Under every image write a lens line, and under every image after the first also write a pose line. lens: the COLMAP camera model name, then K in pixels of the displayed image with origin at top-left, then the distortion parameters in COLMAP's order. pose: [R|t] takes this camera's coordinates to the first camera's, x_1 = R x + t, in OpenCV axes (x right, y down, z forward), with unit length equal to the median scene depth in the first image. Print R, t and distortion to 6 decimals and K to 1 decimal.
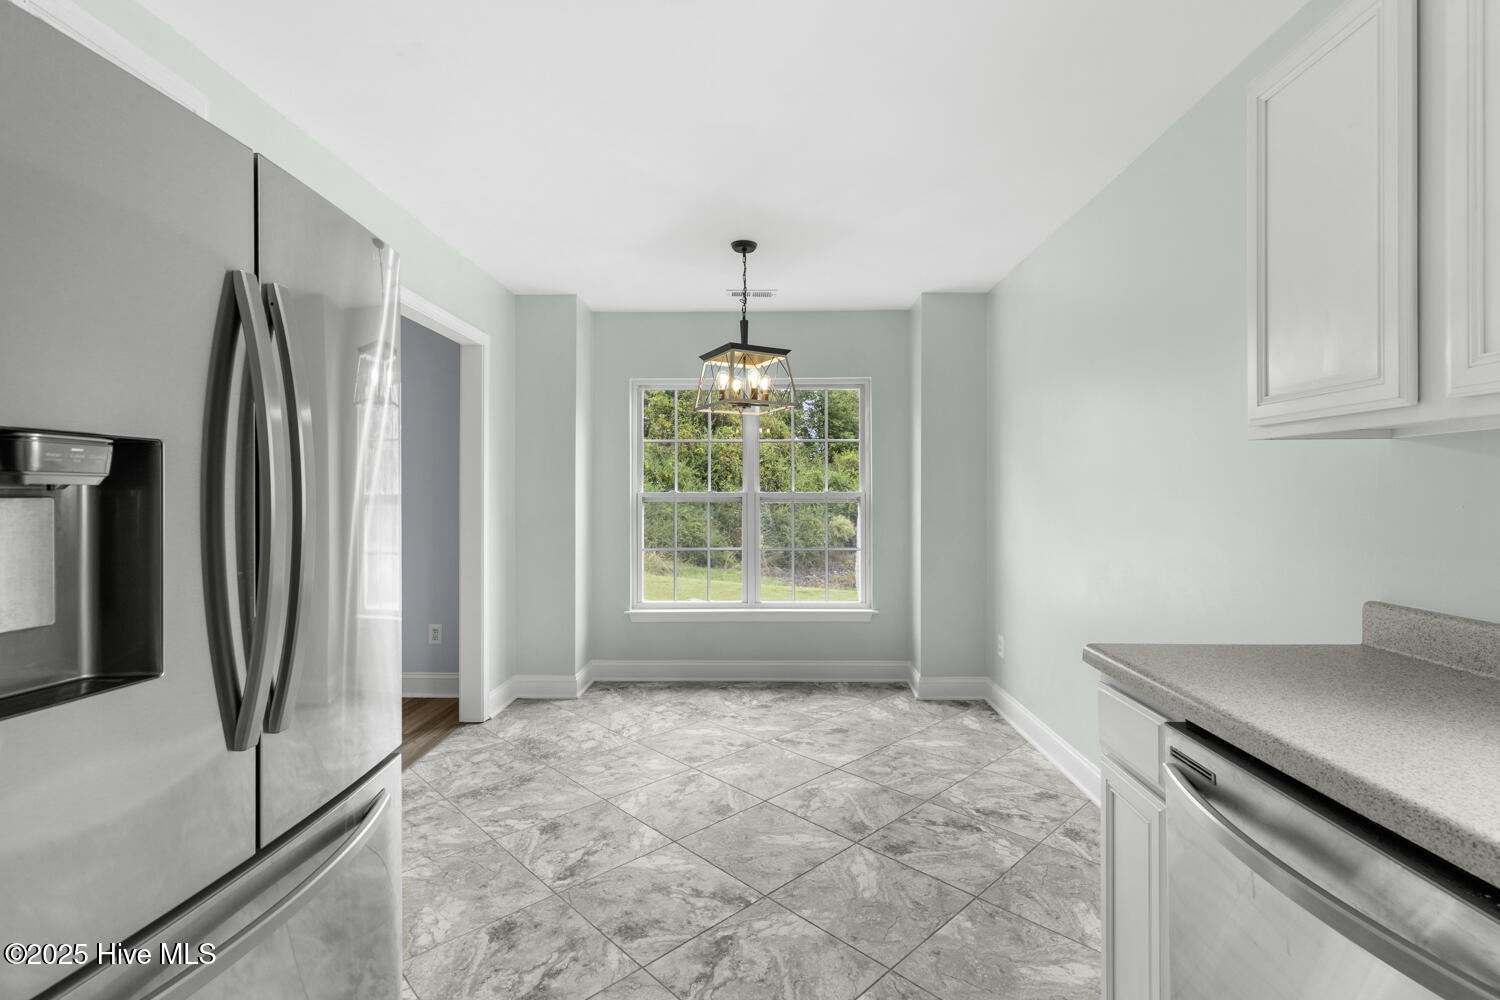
lens RADIAL K [[697.8, 0, 761.9], [0, 697.8, 492.4], [0, 0, 1]] dist [0.003746, -0.000483]
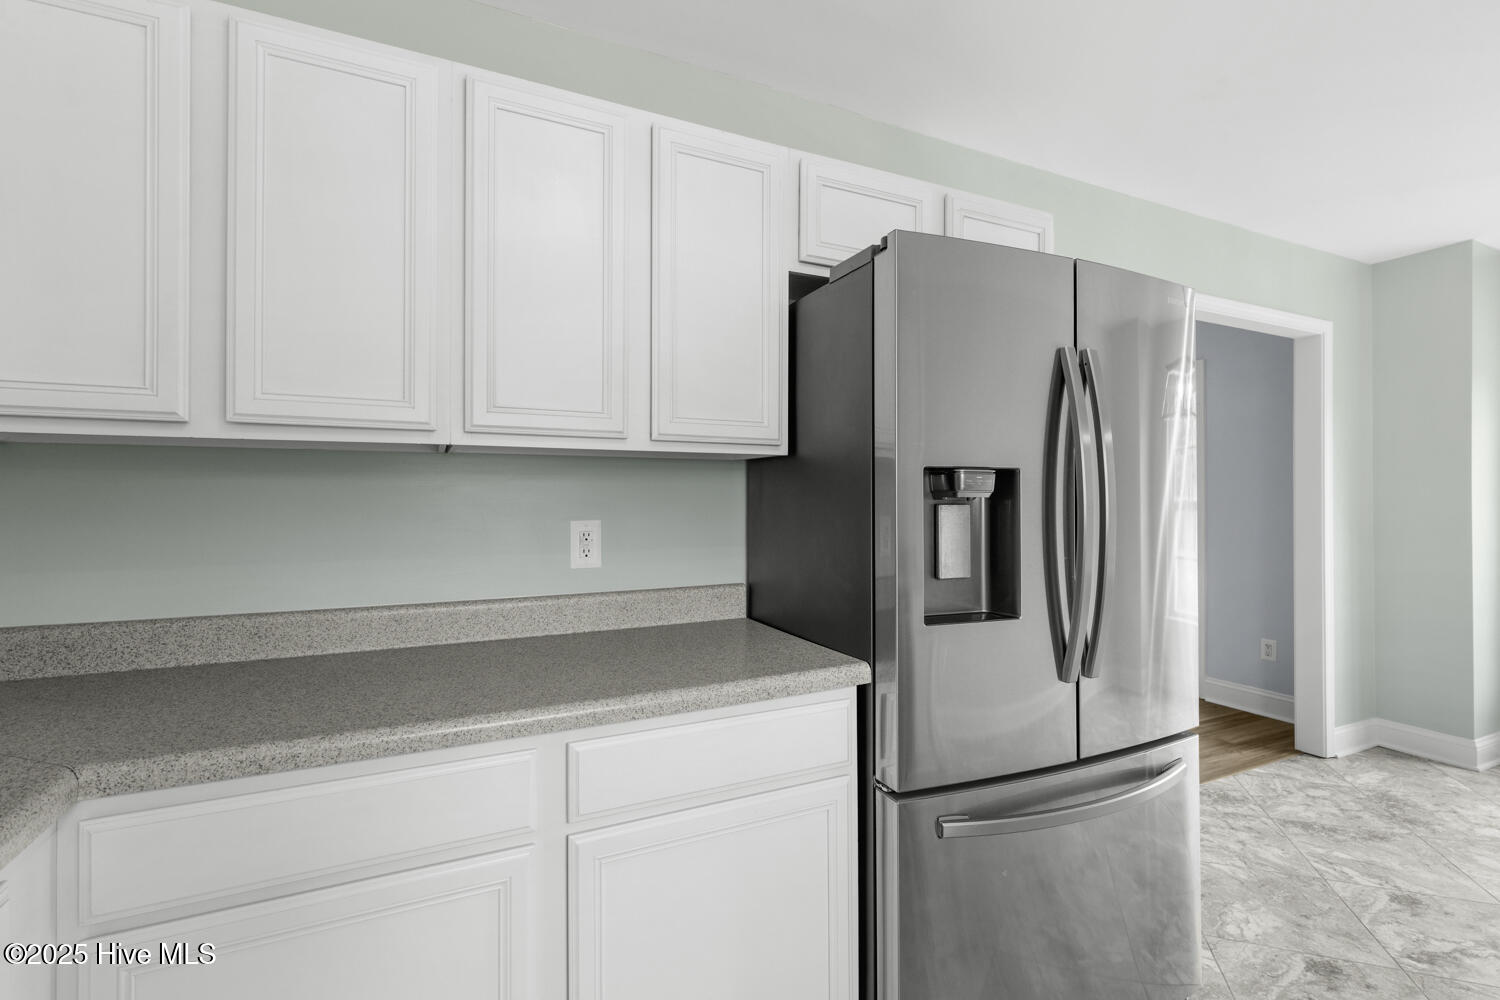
lens RADIAL K [[697.8, 0, 761.9], [0, 697.8, 492.4], [0, 0, 1]] dist [0.003746, -0.000483]
pose [[0.468403, -0.007407, -0.883484, 0.082341], [0.000304, 0.999966, -0.008223, -0.002521], [0.883515, 0.003583, 0.468390, -0.079335]]
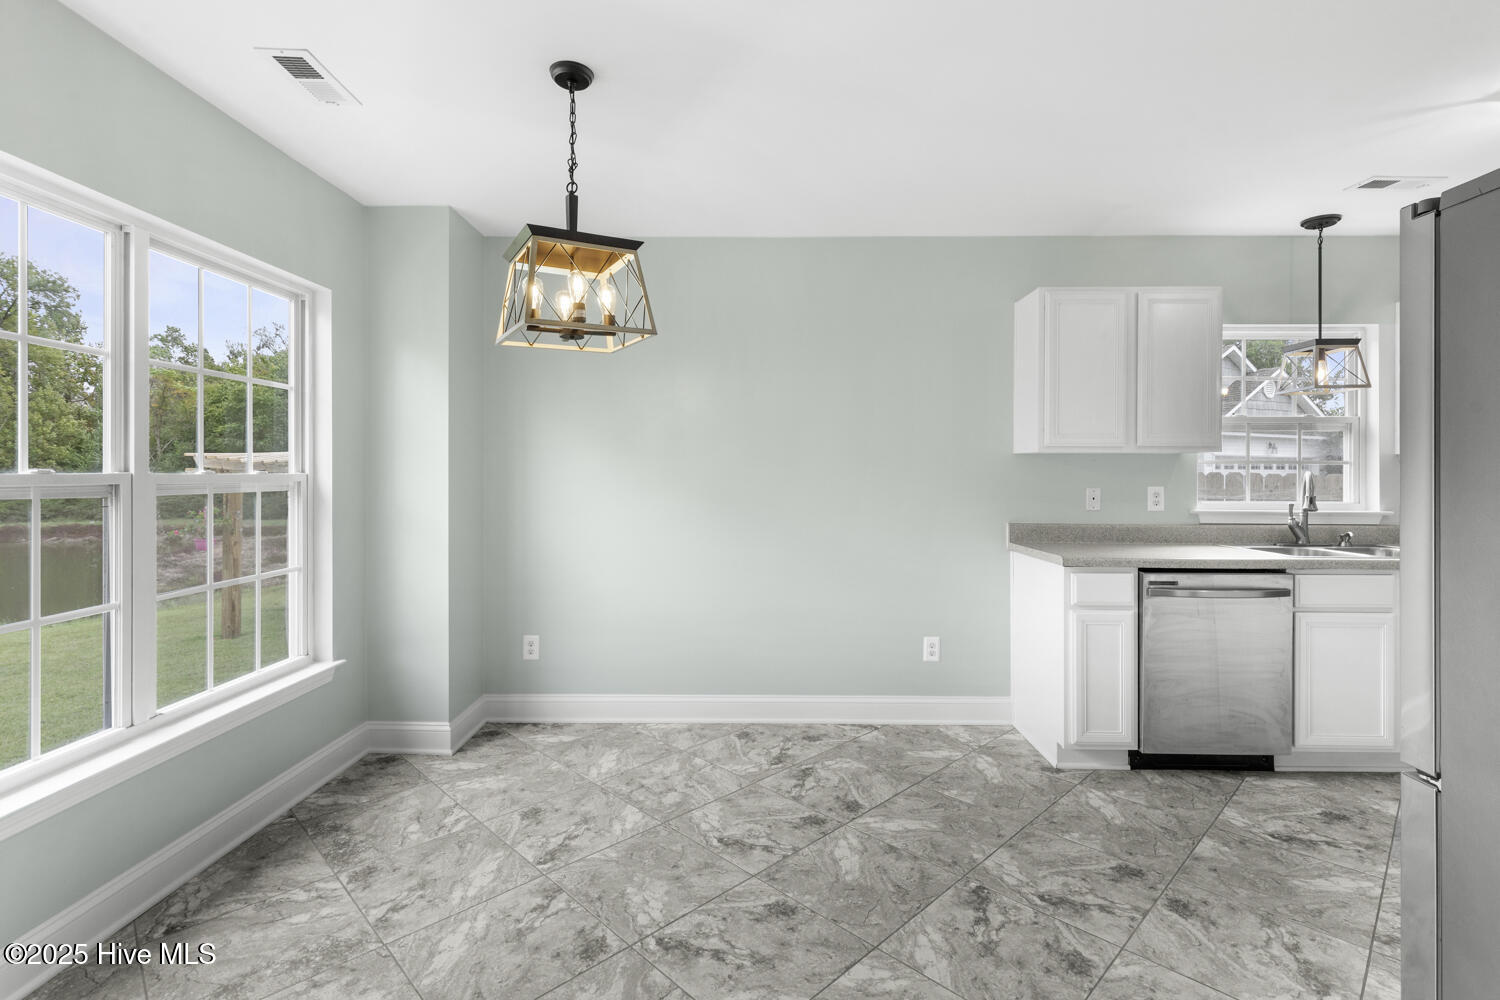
lens RADIAL K [[707.0, 0, 750.3], [0, 707.0, 475.3], [0, 0, 1]] dist [0.000763, -0.000301]
pose [[-0.011299, -0.003600, 0.999930, -0.752629], [0.000100, 0.999994, 0.003601, -0.001878], [-0.999936, 0.000141, -0.011298, 0.987511]]
